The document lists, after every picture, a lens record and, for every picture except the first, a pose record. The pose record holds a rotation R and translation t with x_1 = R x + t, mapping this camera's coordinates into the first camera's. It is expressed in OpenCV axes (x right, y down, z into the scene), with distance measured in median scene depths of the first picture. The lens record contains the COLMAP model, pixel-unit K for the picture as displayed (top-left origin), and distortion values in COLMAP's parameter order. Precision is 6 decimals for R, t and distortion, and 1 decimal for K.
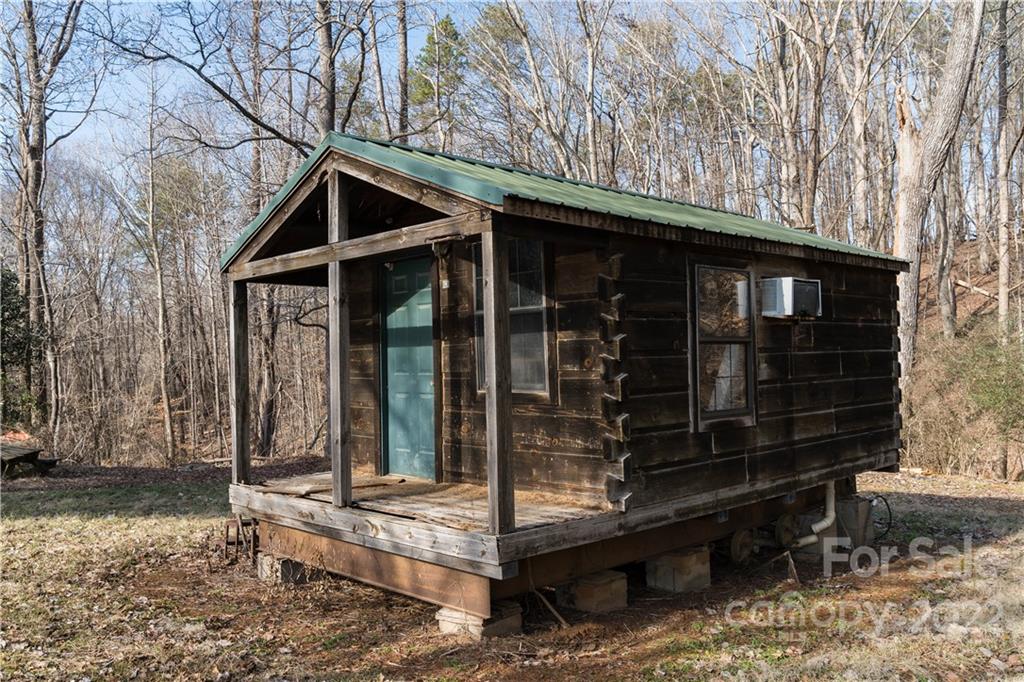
lens RADIAL K [[829.8, 0, 508.8], [0, 829.8, 342.9], [0, 0, 1]] dist [-0.005390, -0.000918]
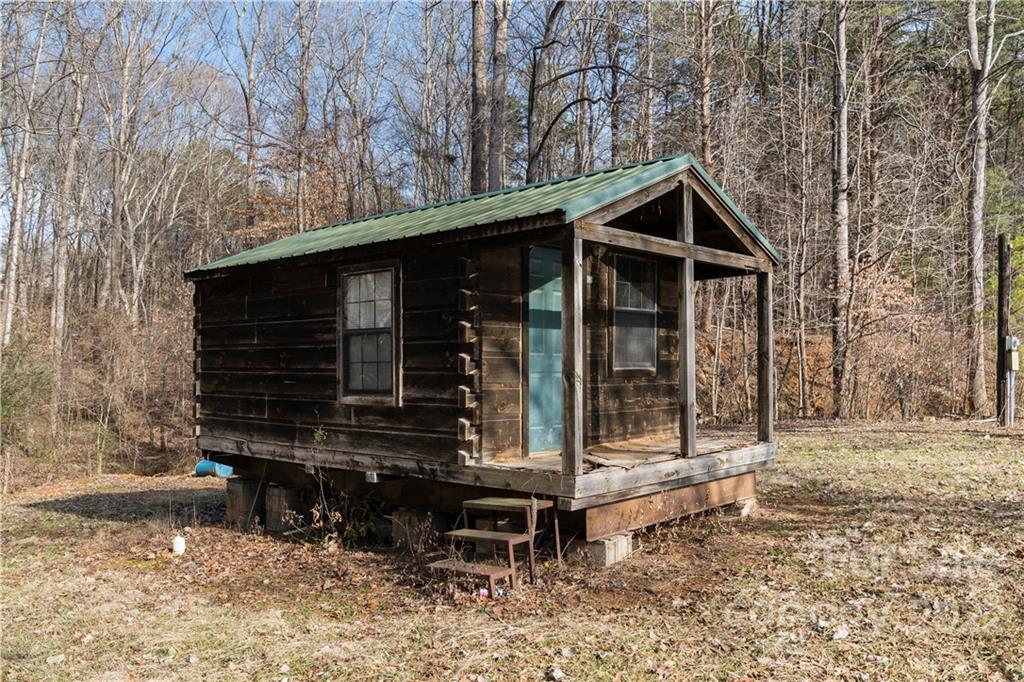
lens RADIAL K [[829.8, 0, 508.6], [0, 829.8, 343.8], [0, 0, 1]] dist [-0.005390, -0.000918]
pose [[-0.072855, 0.051620, 0.996006, -1.321270], [-0.015426, 0.998482, -0.052877, 0.091236], [-0.997223, -0.019216, -0.071948, 1.269230]]
